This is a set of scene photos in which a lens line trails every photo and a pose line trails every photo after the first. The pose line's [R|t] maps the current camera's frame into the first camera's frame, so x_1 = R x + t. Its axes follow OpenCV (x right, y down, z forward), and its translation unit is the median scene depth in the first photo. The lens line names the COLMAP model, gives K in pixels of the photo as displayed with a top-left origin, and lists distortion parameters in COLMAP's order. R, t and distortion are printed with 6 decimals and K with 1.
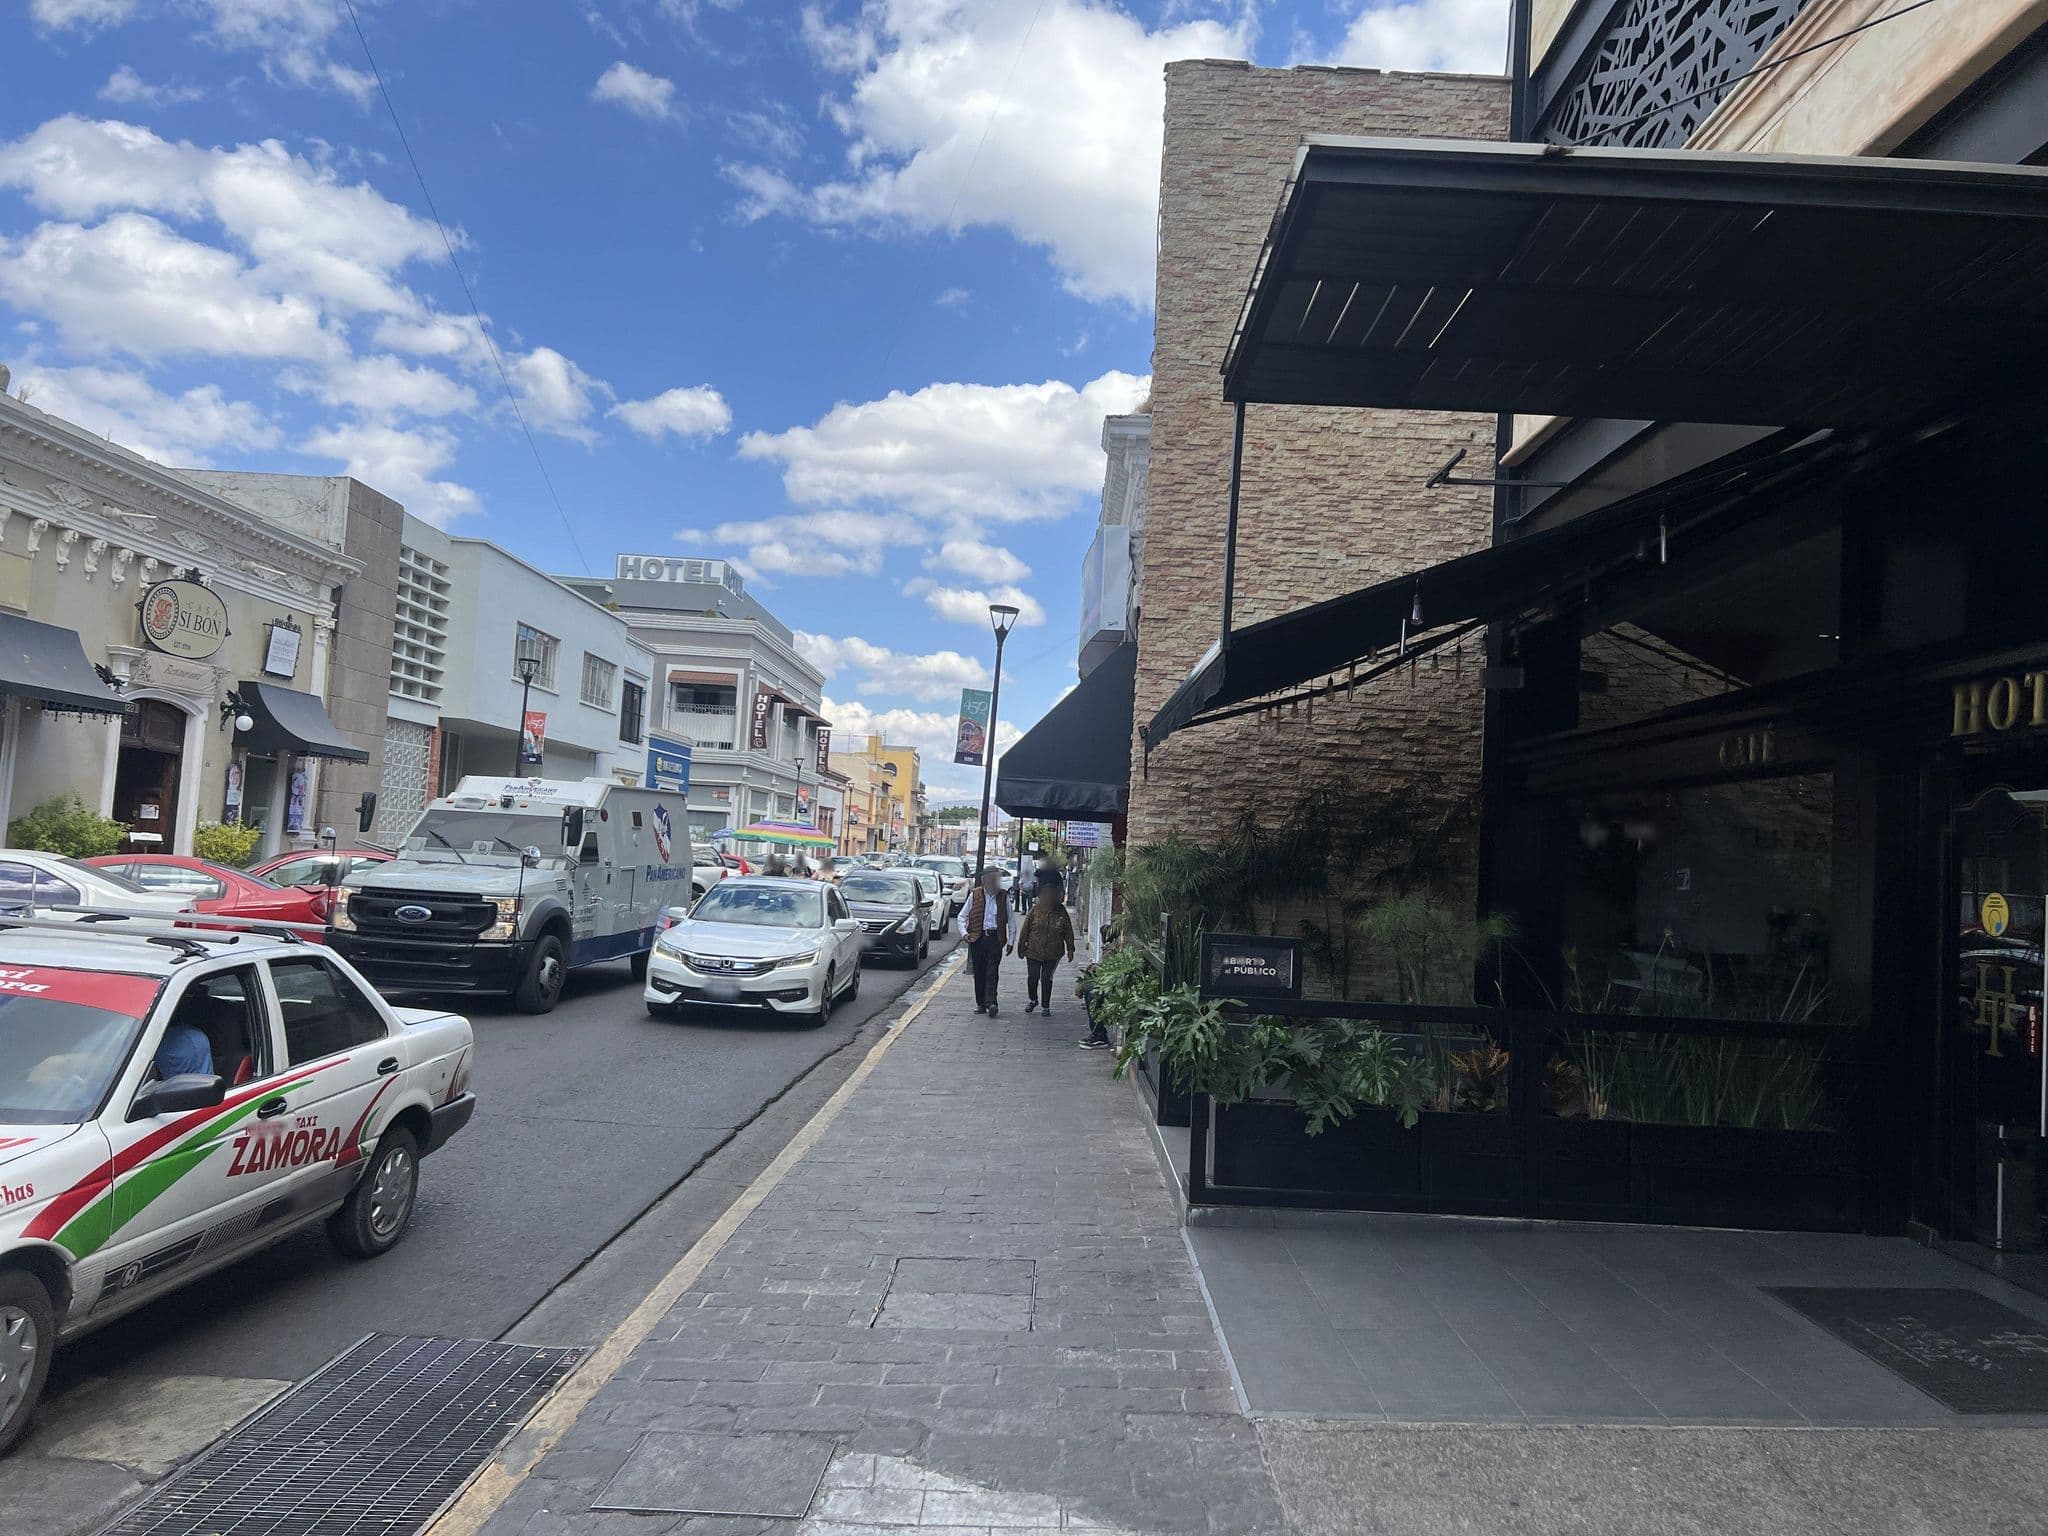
lens RADIAL K [[1516.5, 0, 1023.6], [0, 1516.5, 768.5], [0, 0, 1]] dist [-0.005894, 0.005321]
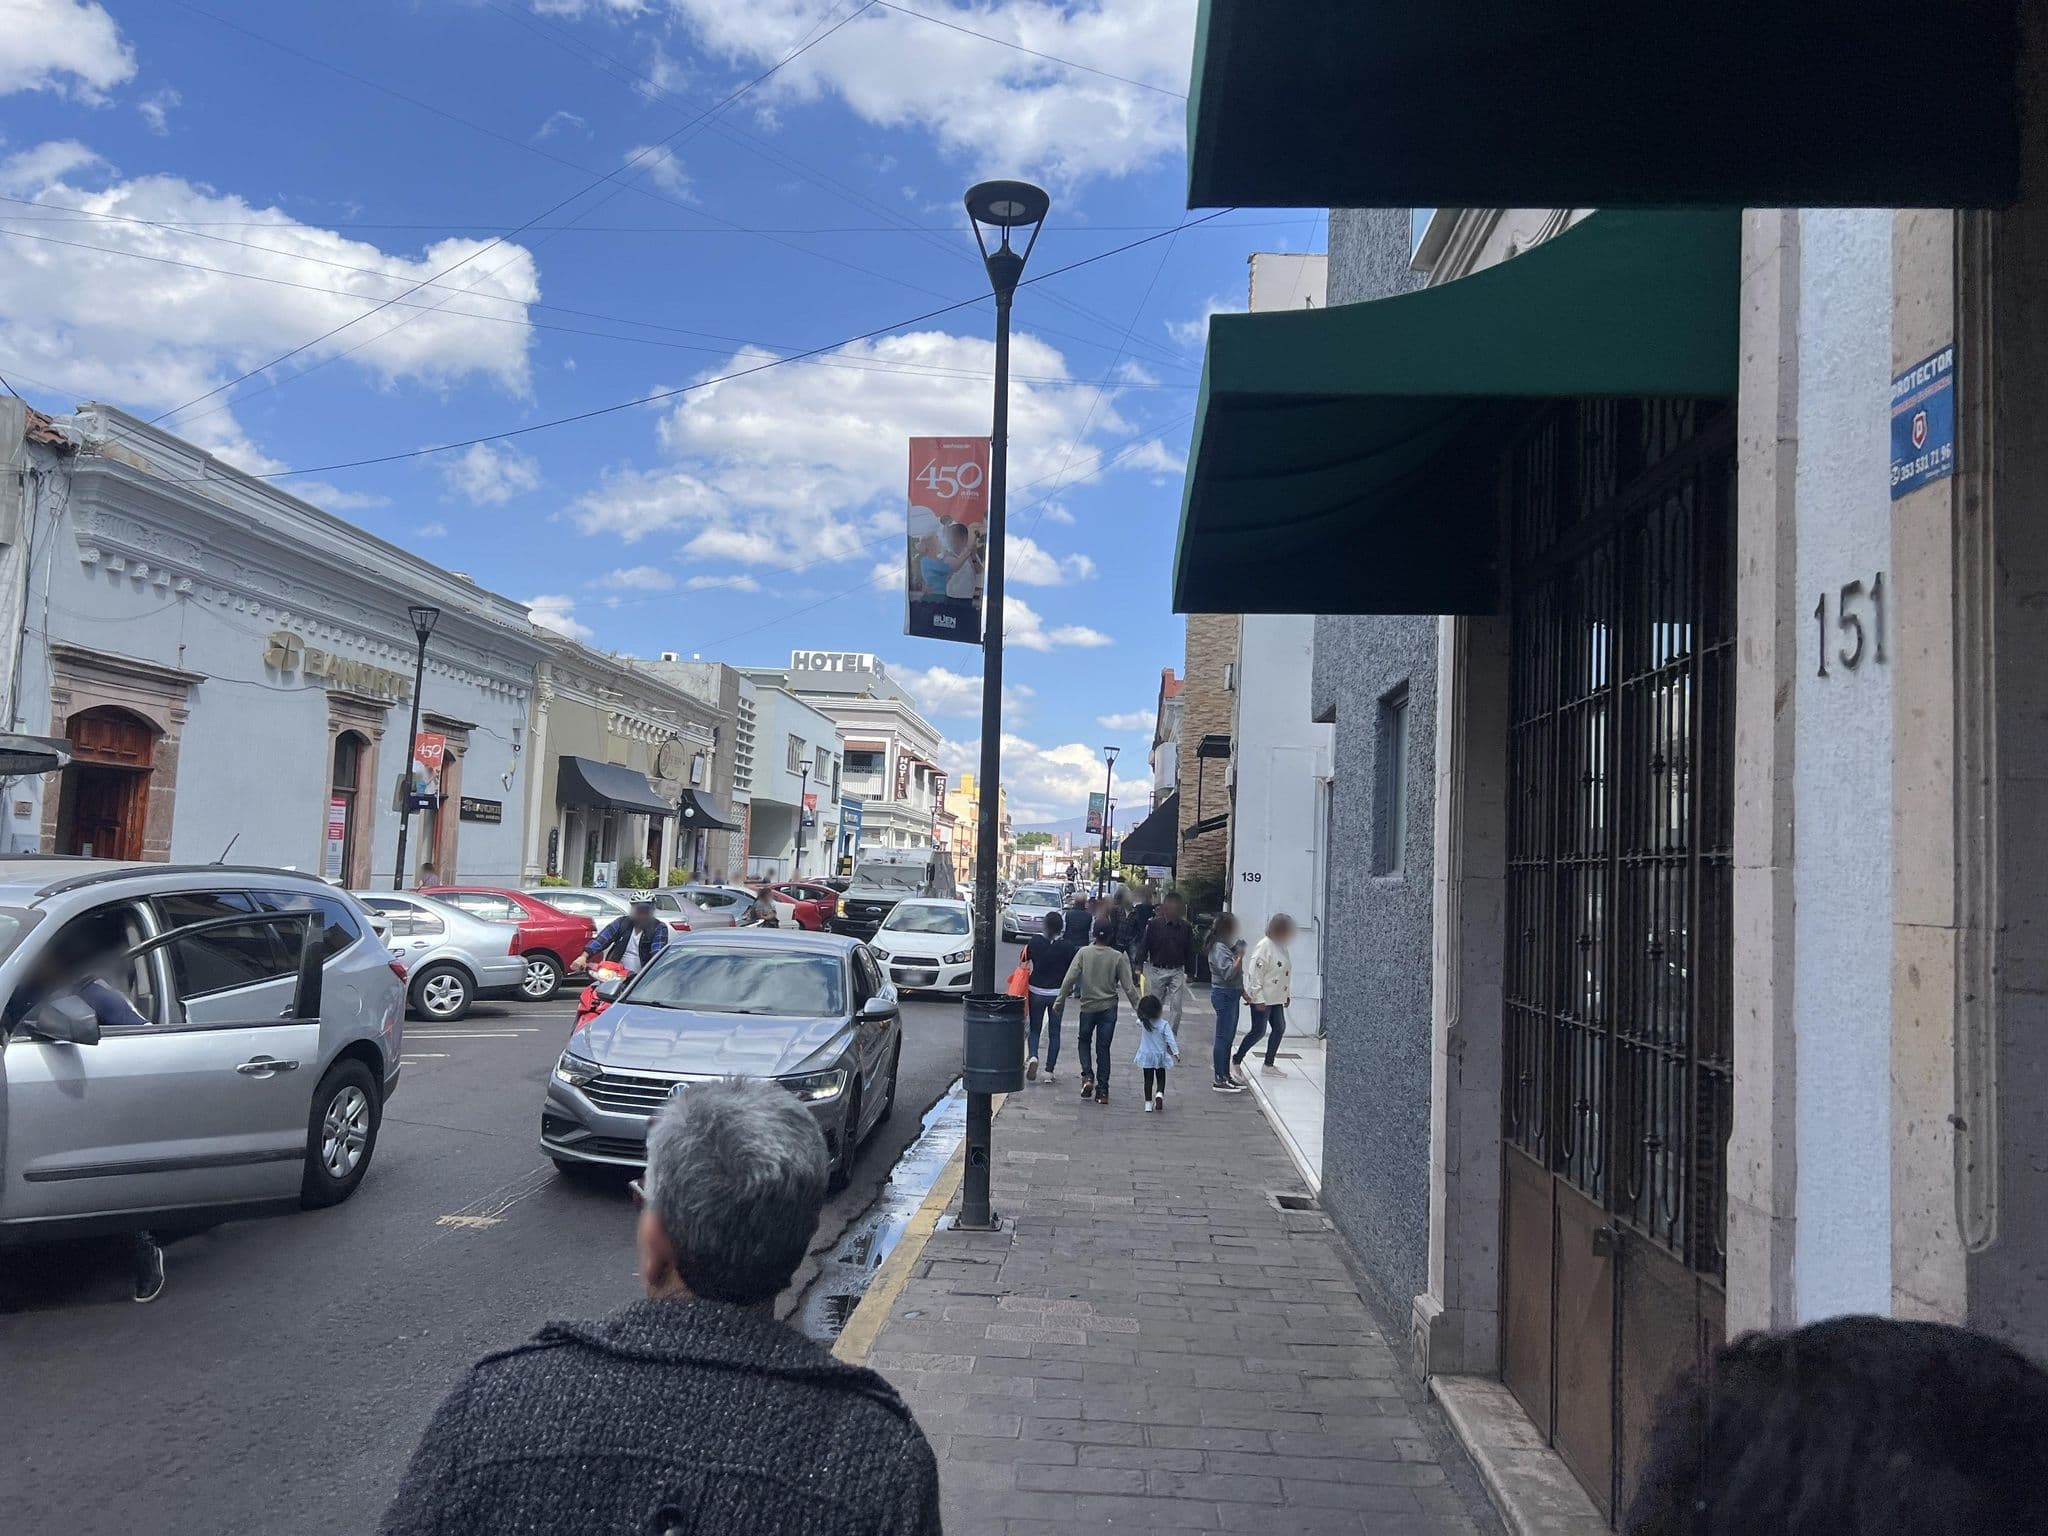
lens RADIAL K [[1516.5, 0, 1029.2], [0, 1516.5, 766.0], [0, 0, 1]] dist [-0.005894, 0.005321]
pose [[0.999144, -0.010375, -0.040038, -0.026580], [0.009709, 0.999812, -0.016776, -0.036185], [0.040205, 0.016373, 0.999057, -0.560955]]
